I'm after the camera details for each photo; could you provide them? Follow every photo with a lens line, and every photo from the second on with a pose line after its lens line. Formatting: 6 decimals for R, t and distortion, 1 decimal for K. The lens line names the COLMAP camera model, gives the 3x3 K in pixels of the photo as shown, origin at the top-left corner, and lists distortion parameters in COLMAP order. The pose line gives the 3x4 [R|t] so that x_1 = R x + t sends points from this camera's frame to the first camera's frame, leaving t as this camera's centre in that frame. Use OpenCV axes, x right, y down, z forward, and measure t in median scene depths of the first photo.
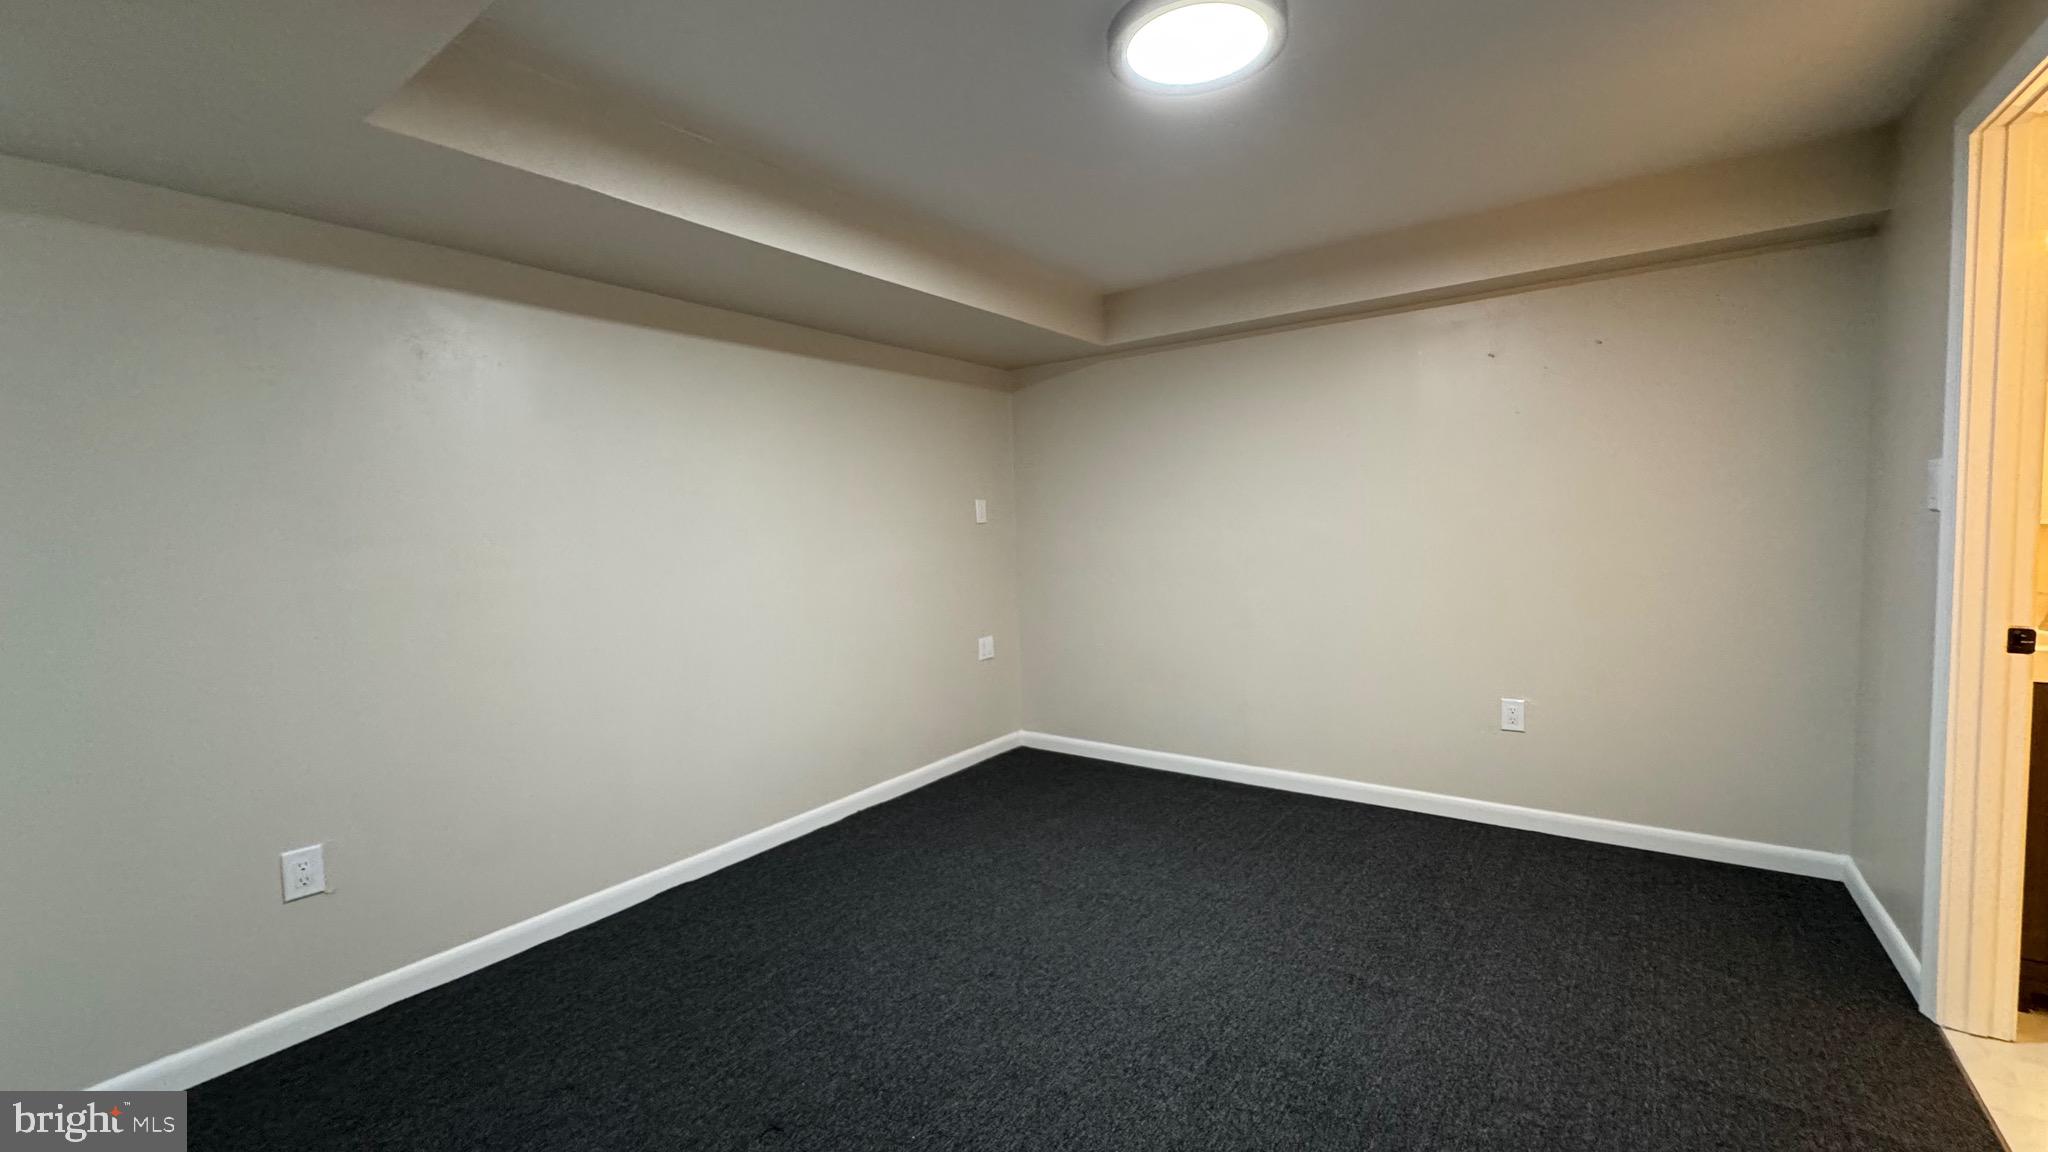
lens RADIAL K [[807.4, 0, 1015.3], [0, 807.4, 579.9], [0, 0, 1]] dist [0.000484, 0.000011]
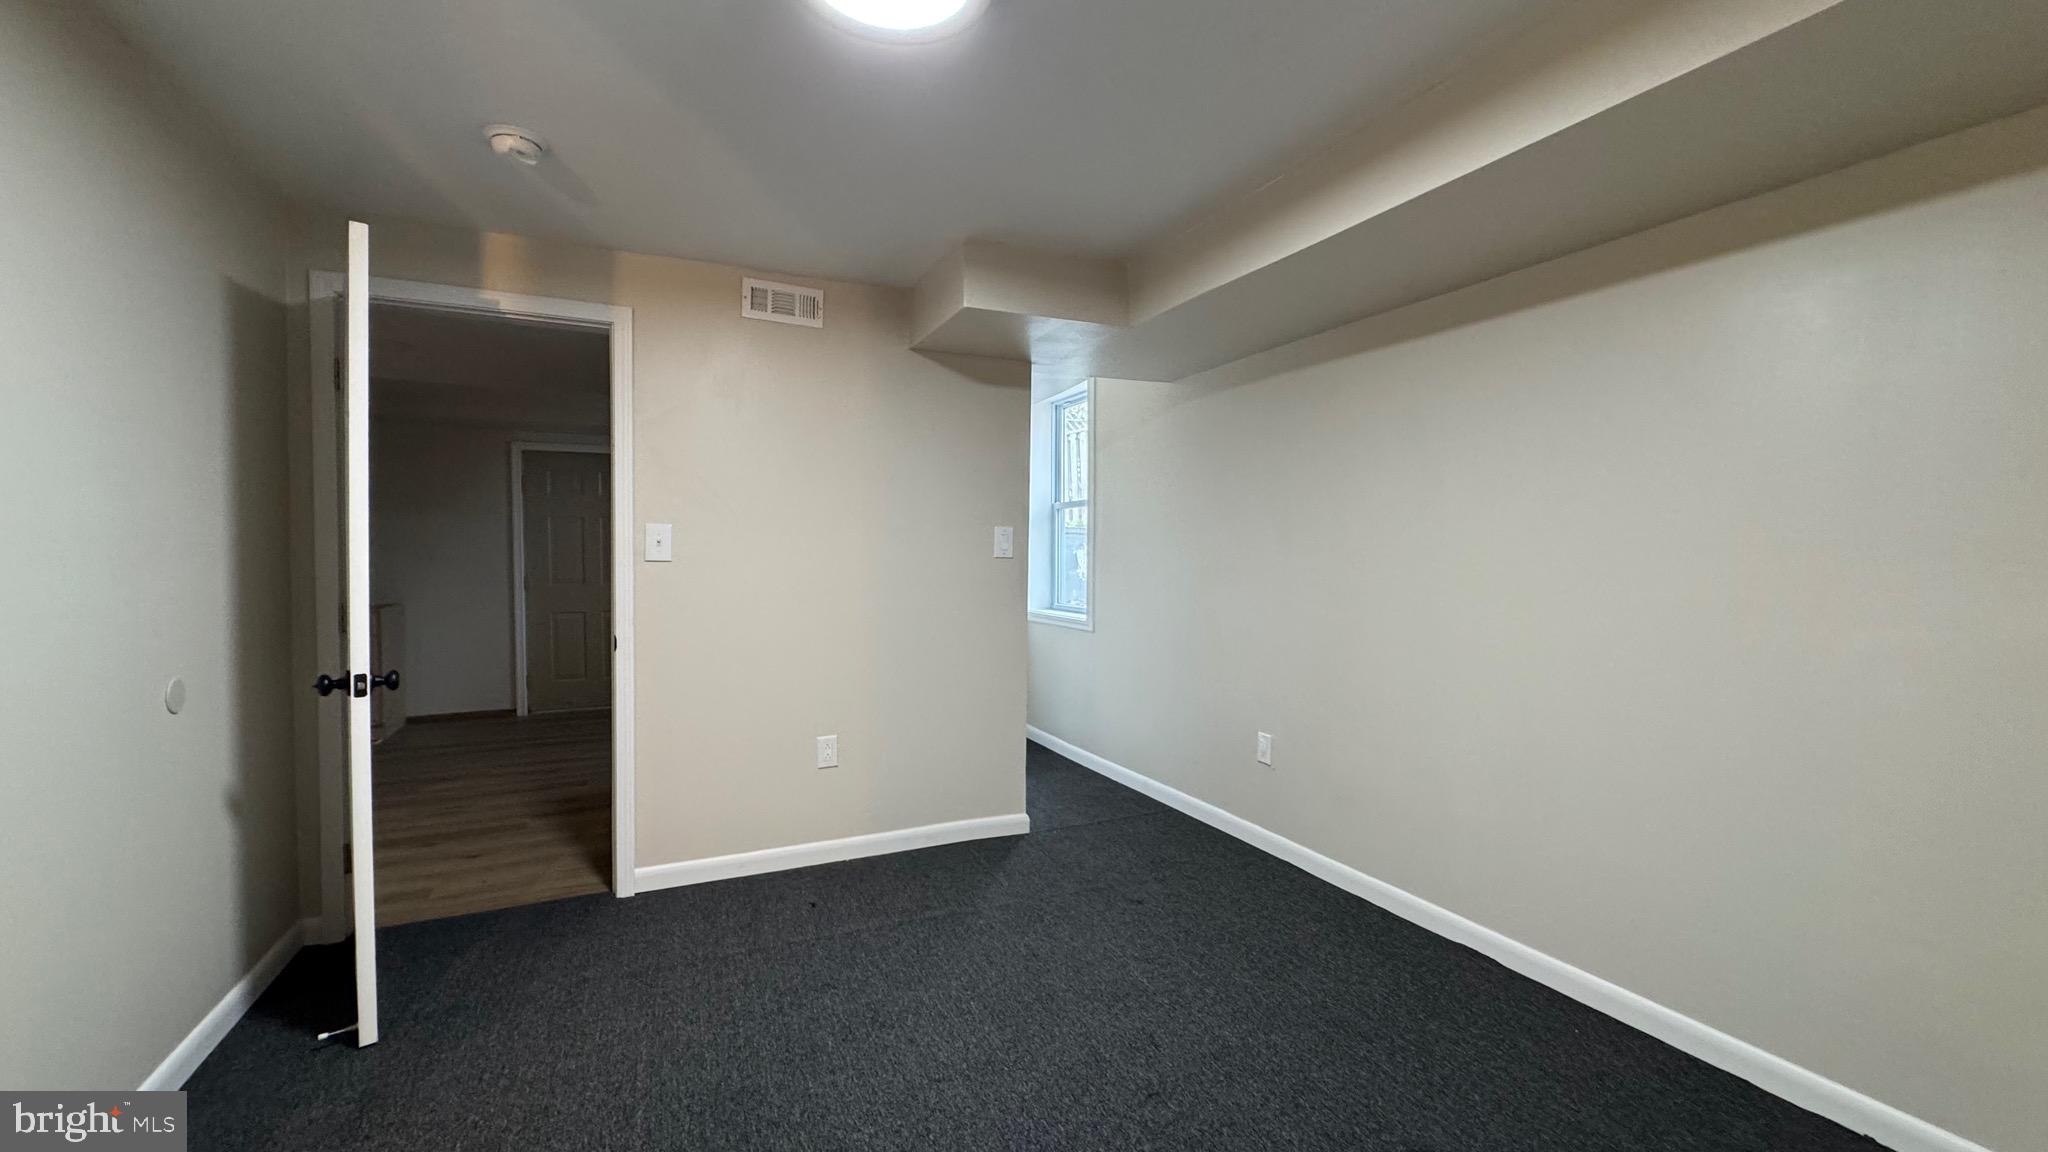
lens RADIAL K [[807.4, 0, 1015.3], [0, 807.4, 579.9], [0, 0, 1]] dist [0.000484, 0.000011]
pose [[-0.452828, 0.072328, -0.888659, 0.571672], [-0.058481, 0.992148, 0.110551, -0.090597], [0.889678, 0.102030, -0.445043, 0.927499]]
